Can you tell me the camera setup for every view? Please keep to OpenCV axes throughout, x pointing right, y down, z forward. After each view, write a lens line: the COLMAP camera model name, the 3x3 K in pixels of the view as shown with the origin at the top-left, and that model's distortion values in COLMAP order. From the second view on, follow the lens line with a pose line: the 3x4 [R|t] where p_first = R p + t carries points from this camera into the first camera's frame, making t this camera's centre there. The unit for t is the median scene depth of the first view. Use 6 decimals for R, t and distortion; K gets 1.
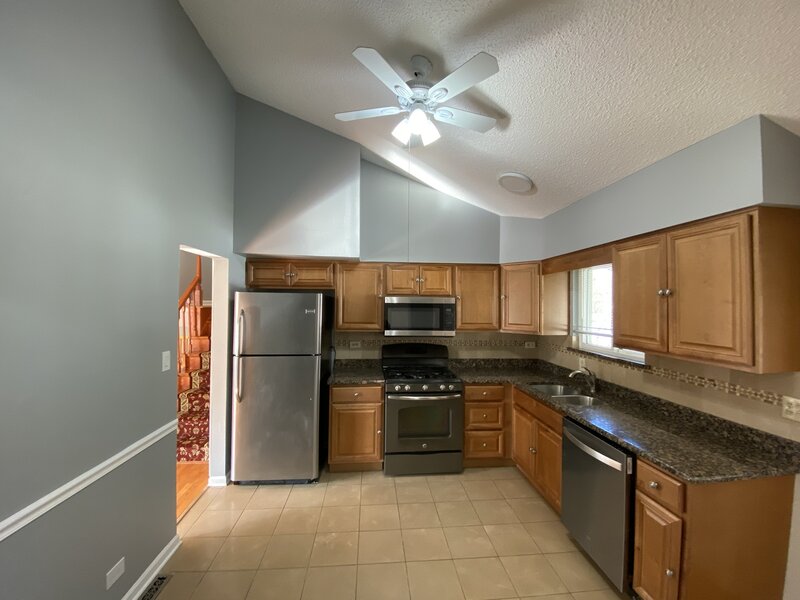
lens RADIAL K [[324.1, 0, 396.3], [0, 324.1, 299.5], [0, 0, 1]] dist [0.027436, -0.024002]
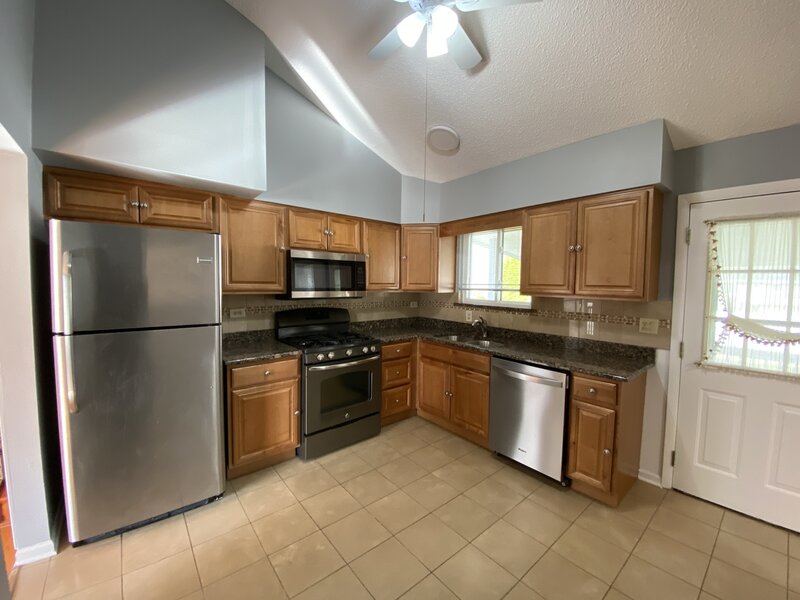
lens RADIAL K [[324.1, 0, 396.3], [0, 324.1, 299.5], [0, 0, 1]] dist [0.027436, -0.024002]
pose [[0.823175, -0.032569, 0.566852, -0.302085], [-0.011754, 0.997162, 0.074363, 0.055887], [-0.567665, -0.067876, 0.820456, 0.197158]]
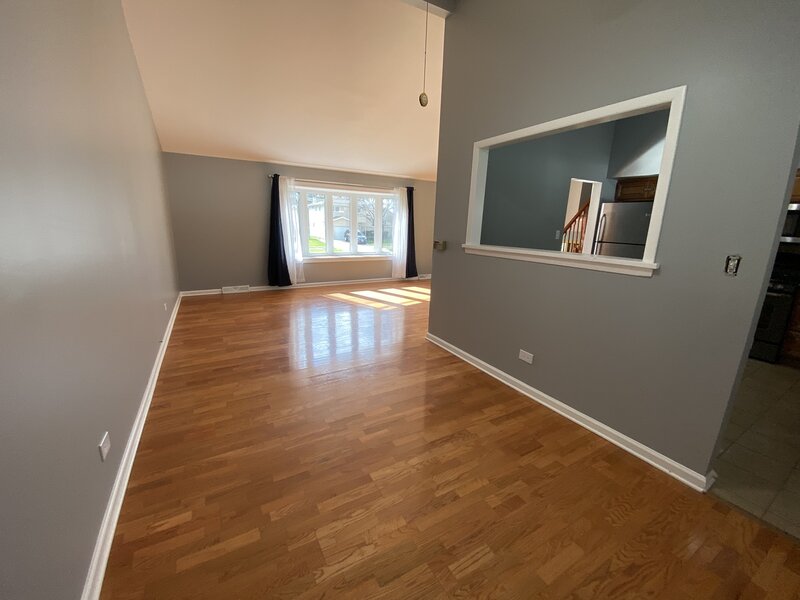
lens RADIAL K [[324.1, 0, 396.3], [0, 324.1, 299.5], [0, 0, 1]] dist [0.027436, -0.024002]
pose [[0.424368, 0.205531, -0.881855, 0.564412], [-0.007189, 0.974633, 0.223695, 0.080561], [0.905461, -0.088589, 0.415081, -0.616784]]
